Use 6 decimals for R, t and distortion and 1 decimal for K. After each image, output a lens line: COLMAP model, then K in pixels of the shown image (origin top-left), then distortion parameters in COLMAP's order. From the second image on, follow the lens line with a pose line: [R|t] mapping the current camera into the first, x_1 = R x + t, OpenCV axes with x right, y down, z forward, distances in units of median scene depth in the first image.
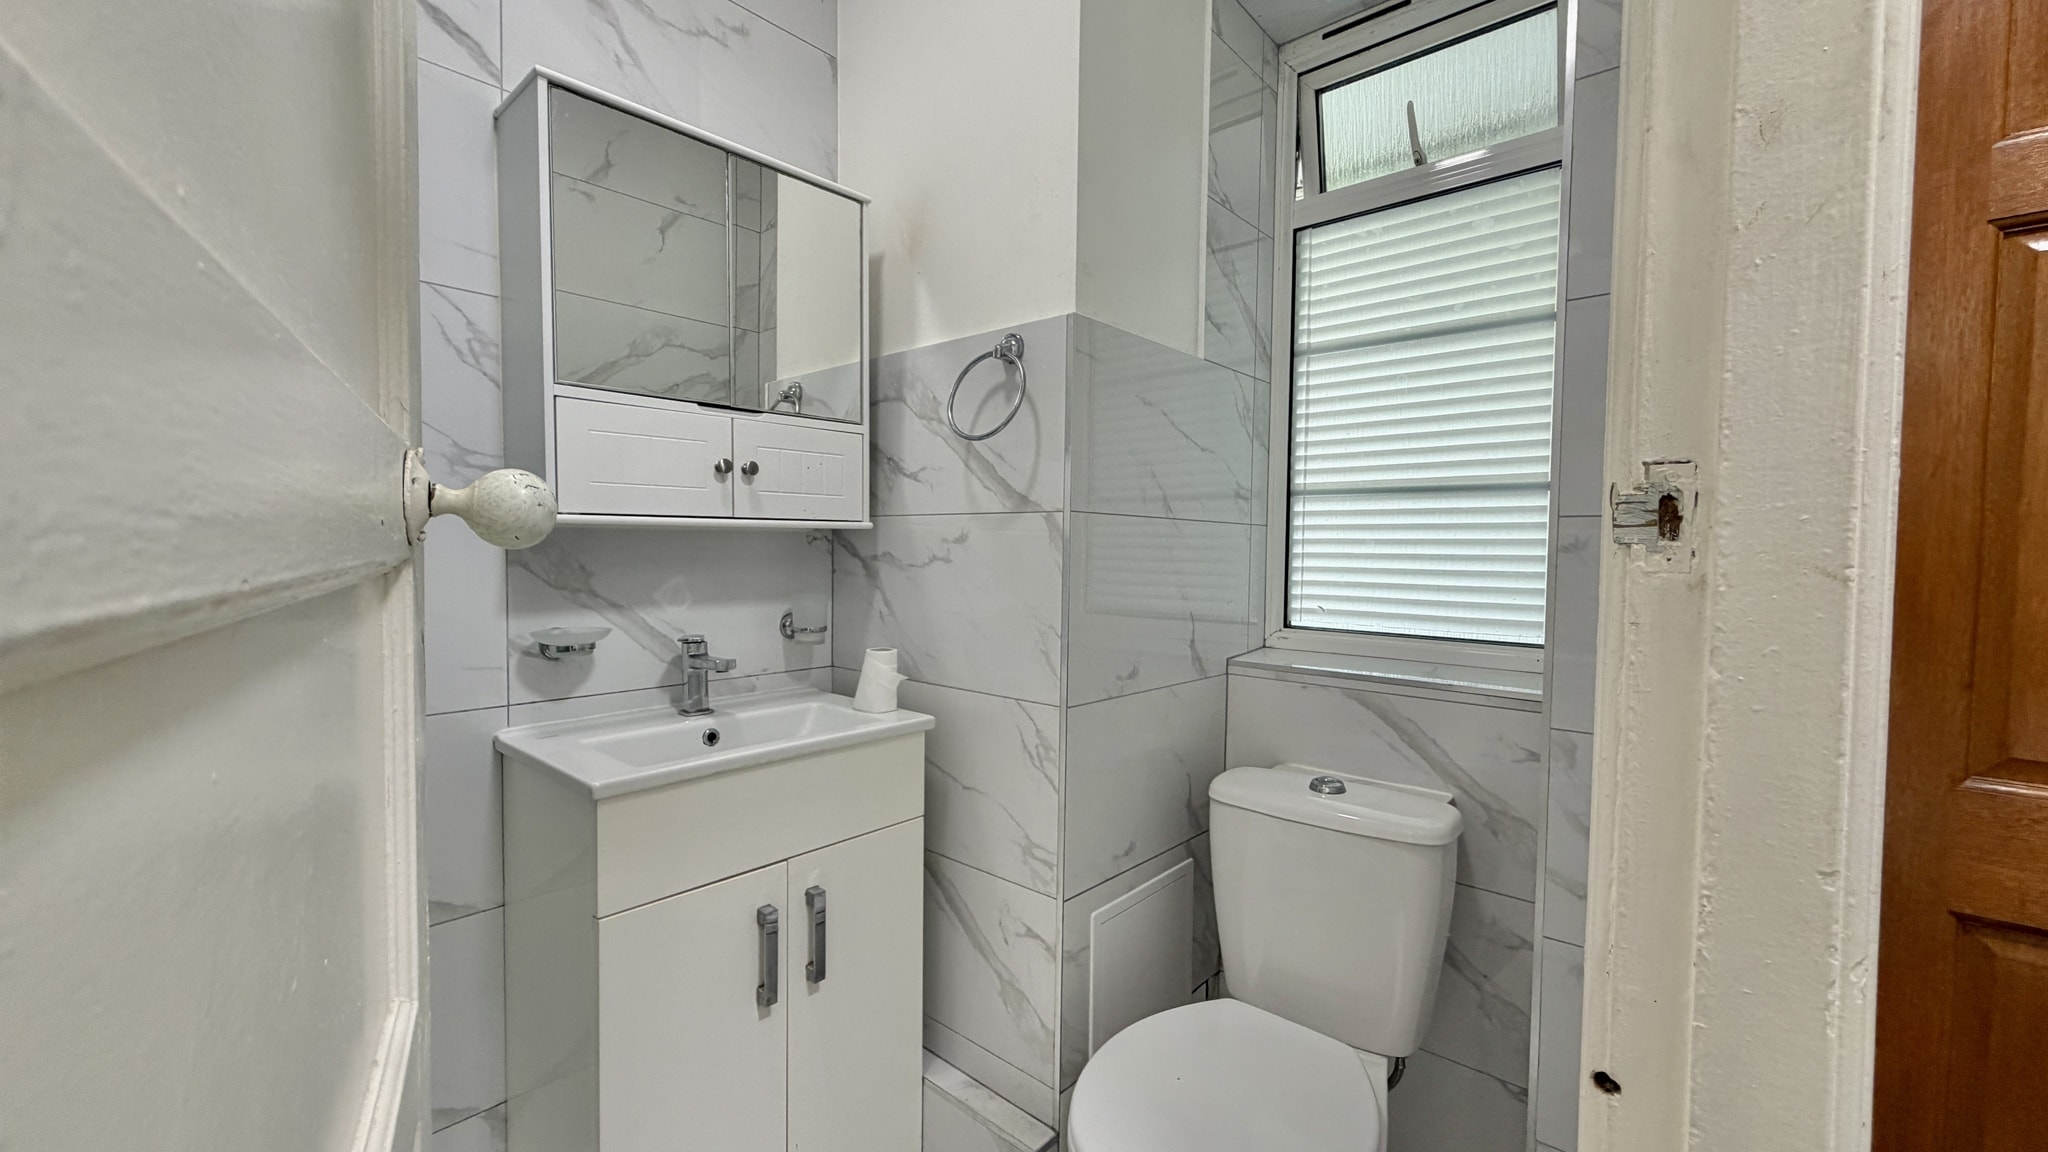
lens RADIAL K [[814.7, 0, 1024.7], [0, 814.7, 577.9], [0, 0, 1]] dist [-0.005113, 0.001299]
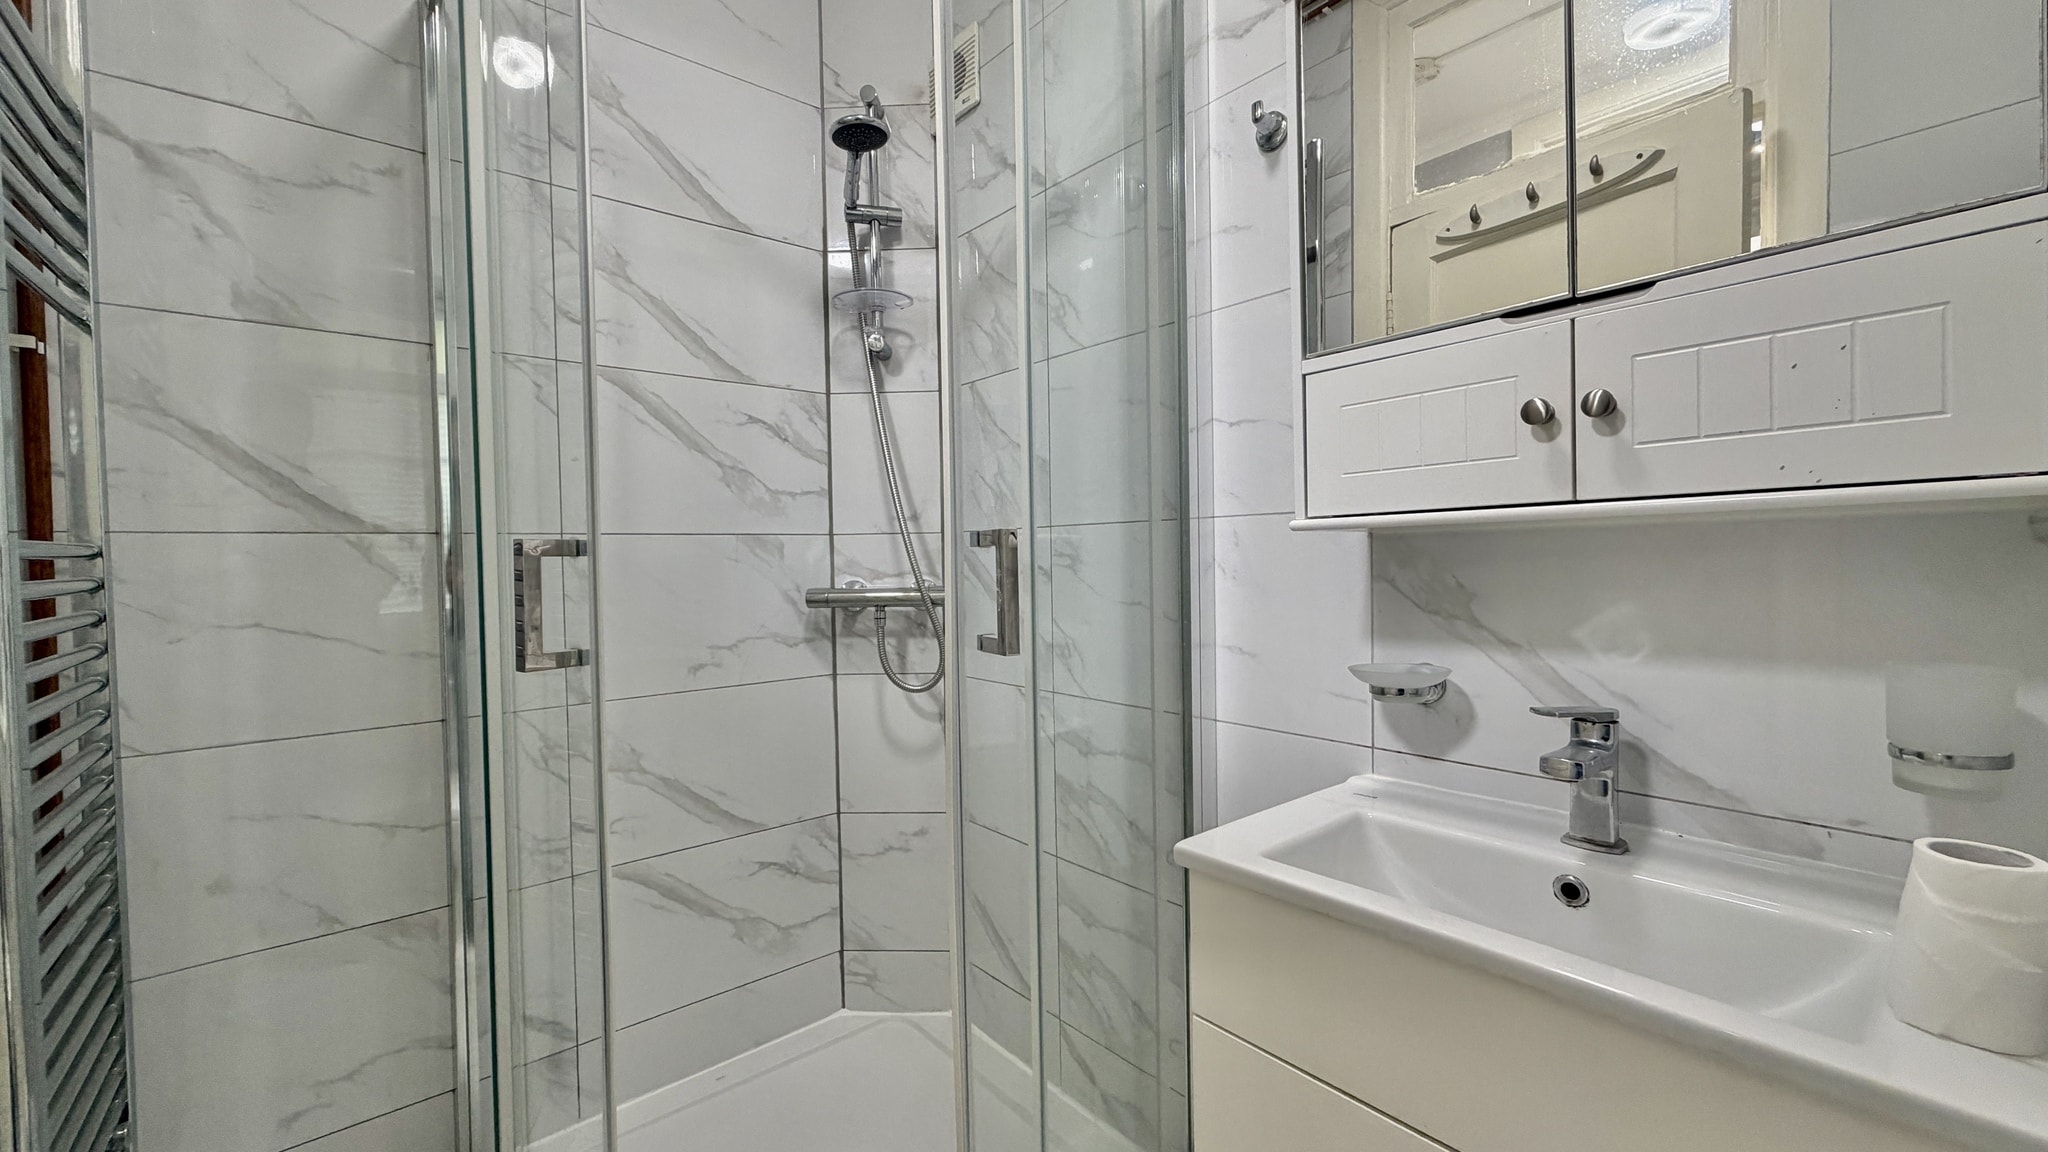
lens RADIAL K [[814.7, 0, 1025.7], [0, 814.7, 571.5], [0, 0, 1]] dist [-0.005113, 0.001299]
pose [[-0.144736, 0.010572, -0.989414, 0.232016], [-0.021837, 0.999665, 0.013876, -0.027078], [0.989229, 0.023614, -0.144457, 0.713831]]
